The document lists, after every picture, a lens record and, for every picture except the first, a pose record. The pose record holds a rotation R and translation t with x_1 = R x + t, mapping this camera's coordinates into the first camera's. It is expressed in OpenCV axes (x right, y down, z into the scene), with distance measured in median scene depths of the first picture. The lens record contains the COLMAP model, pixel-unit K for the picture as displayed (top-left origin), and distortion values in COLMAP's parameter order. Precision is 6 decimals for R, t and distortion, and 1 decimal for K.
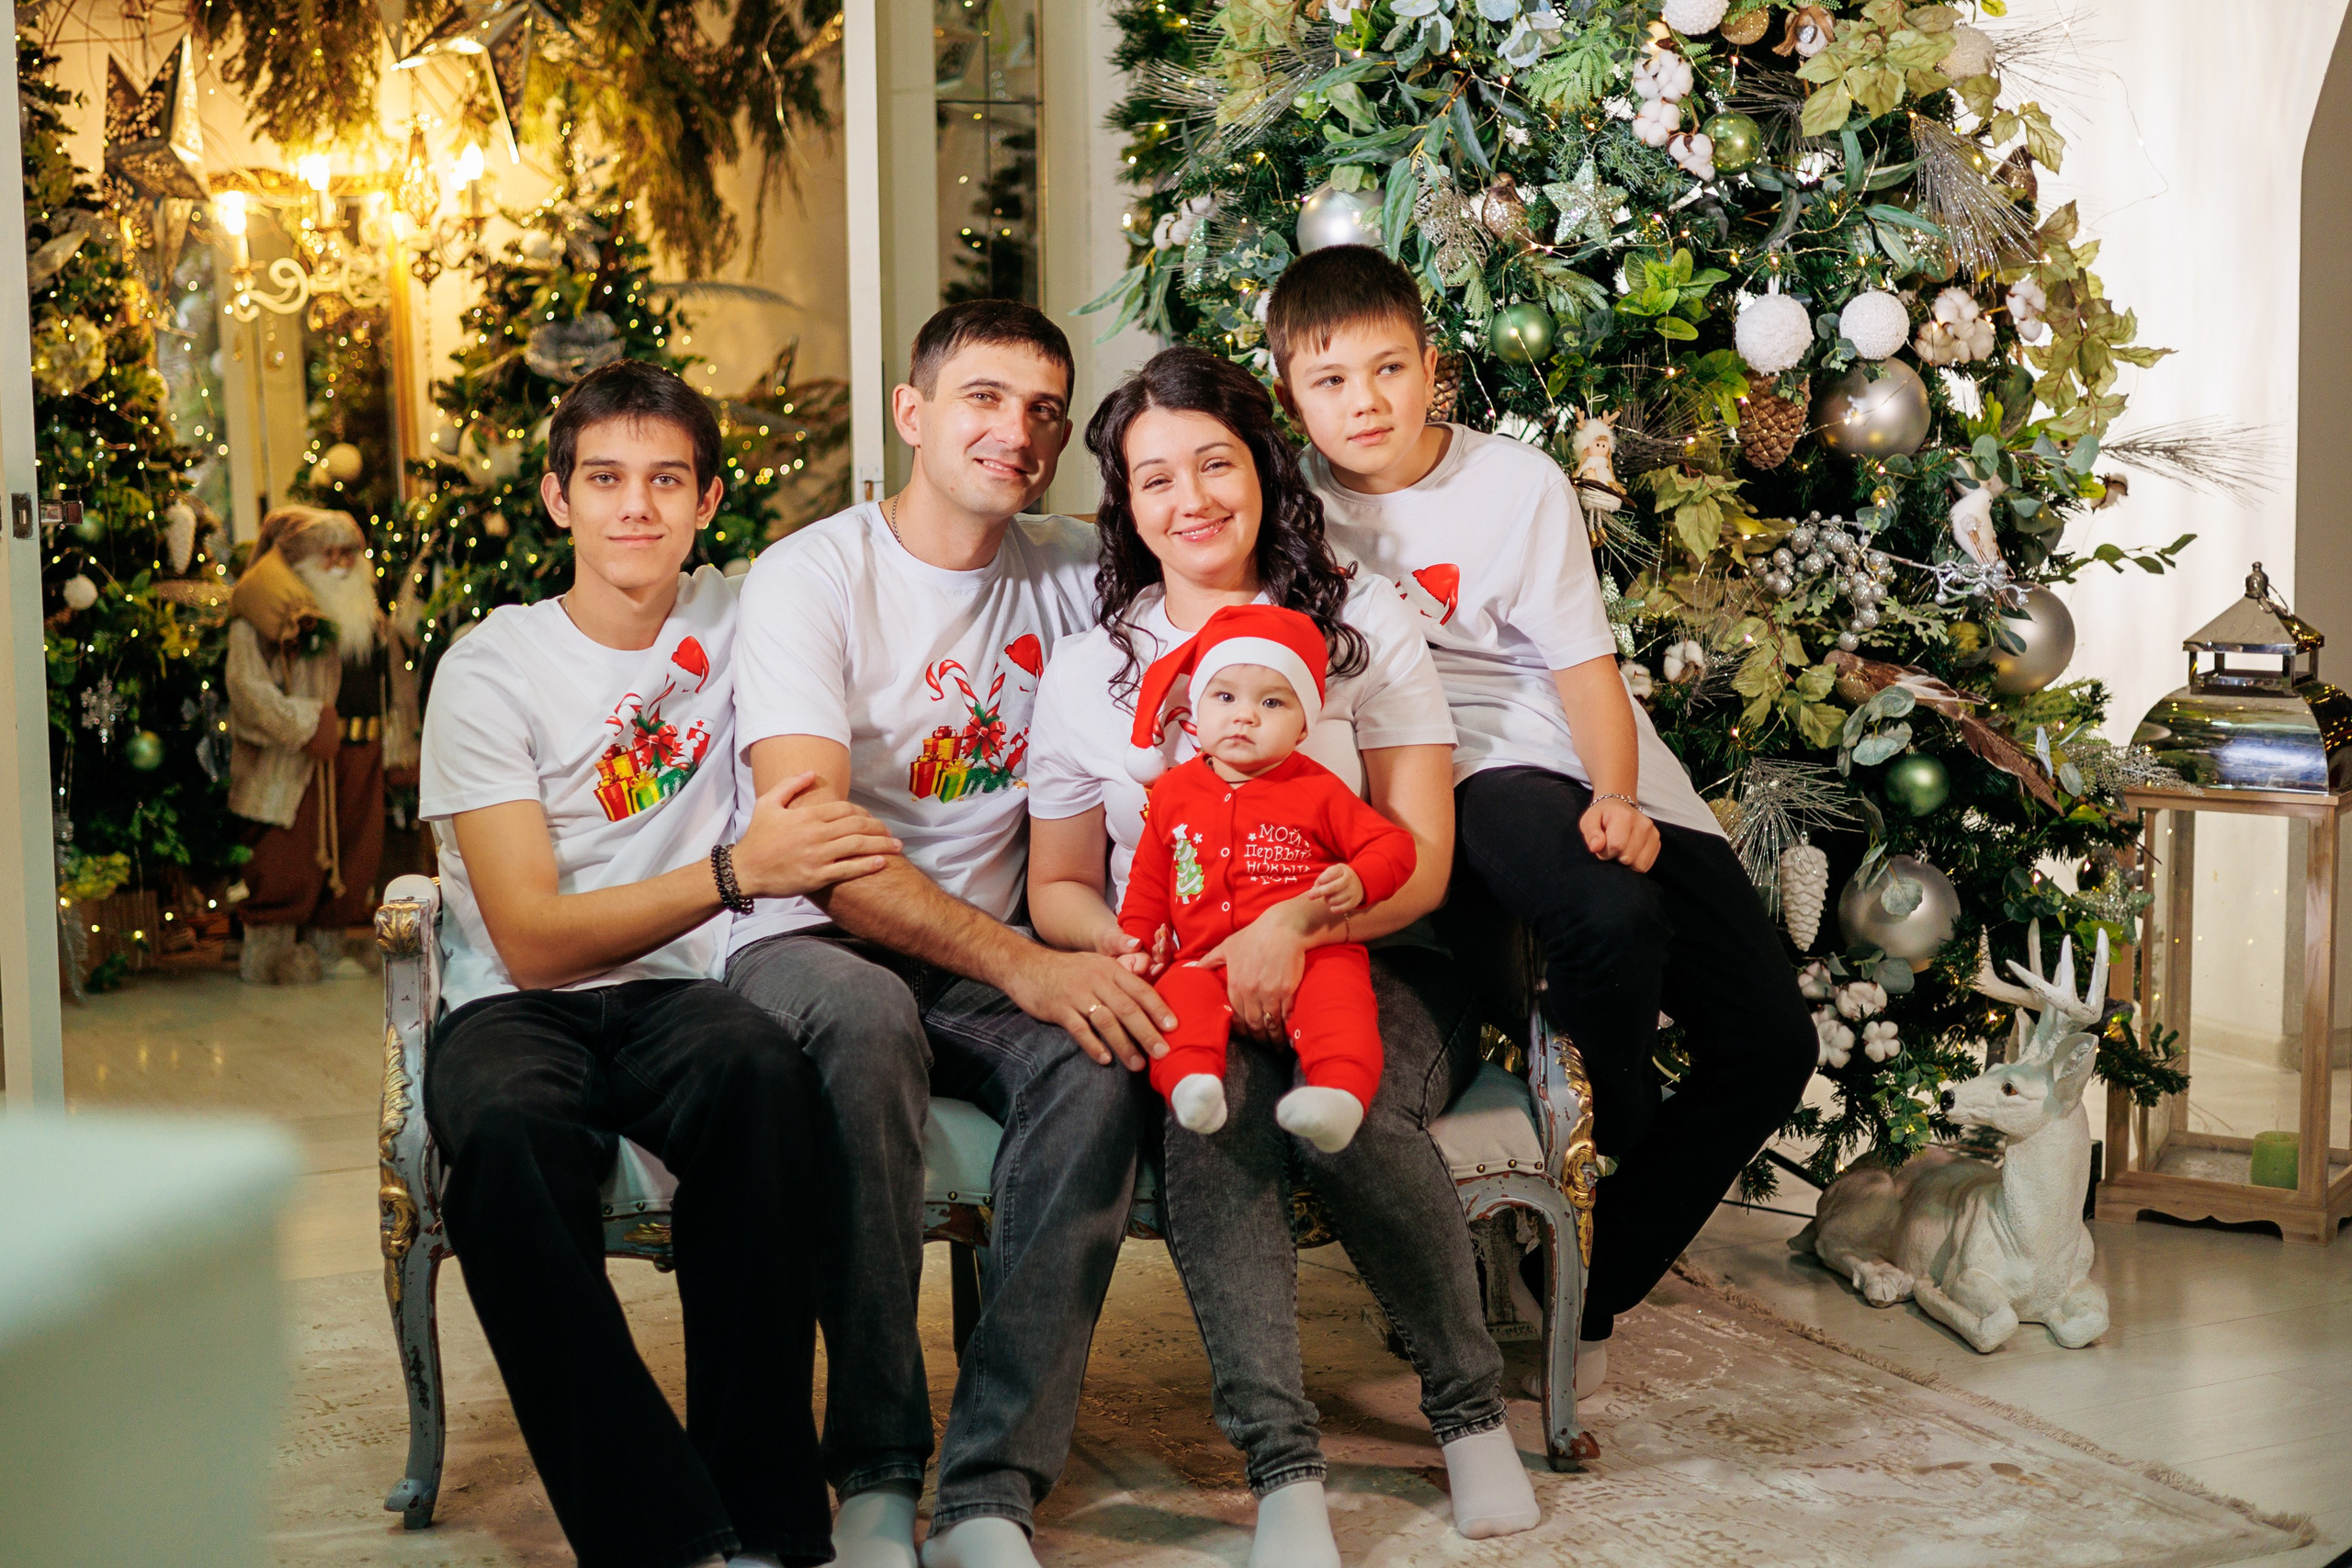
lens RADIAL K [[3651.6, 0, 1123.9], [0, 3651.6, 734.0], [0, 0, 1]] dist [0.008765, -0.016927]
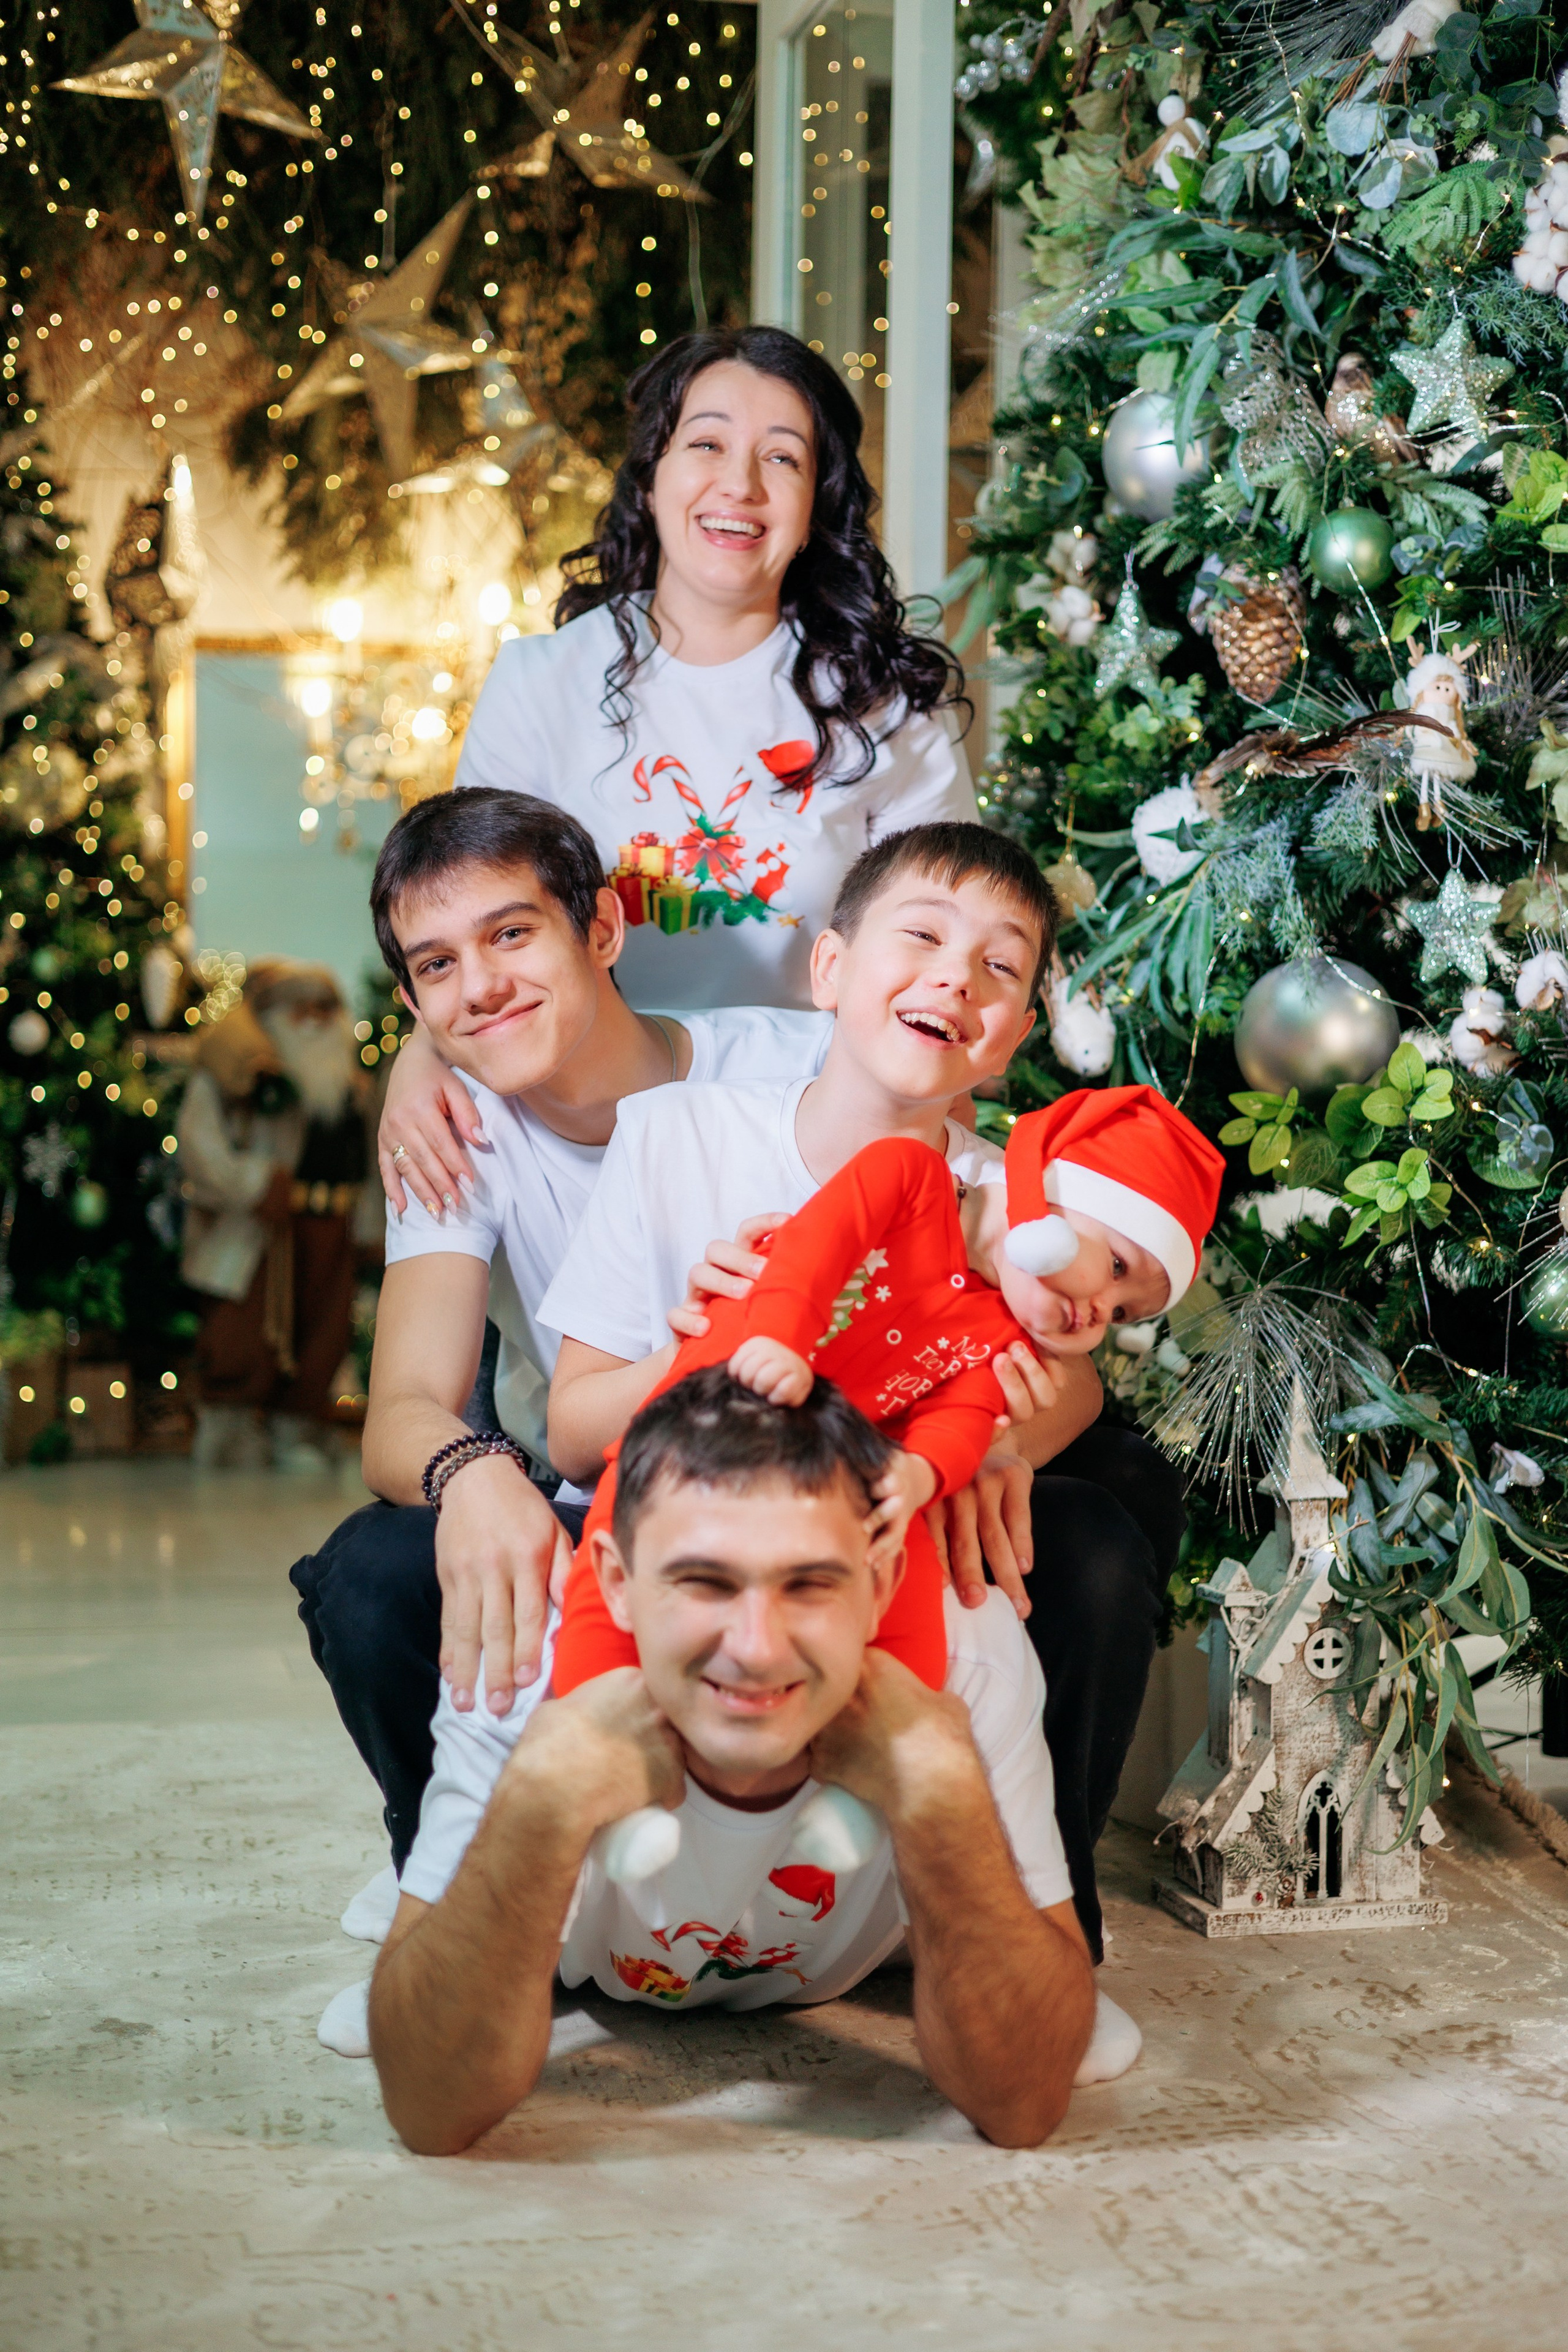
lens RADIAL K [[3341.8, 0, 784.0], [0, 3341.8, 1176.0], [0, 0, 1]] dist [-0.003078, 0.081275]
pose [[0.970509, 0.035979, -0.238363, 0.162335], [-0.053910, 0.996149, -0.069137, 0.070051], [0.234958, 0.079949, 0.968712, 0.324362]]
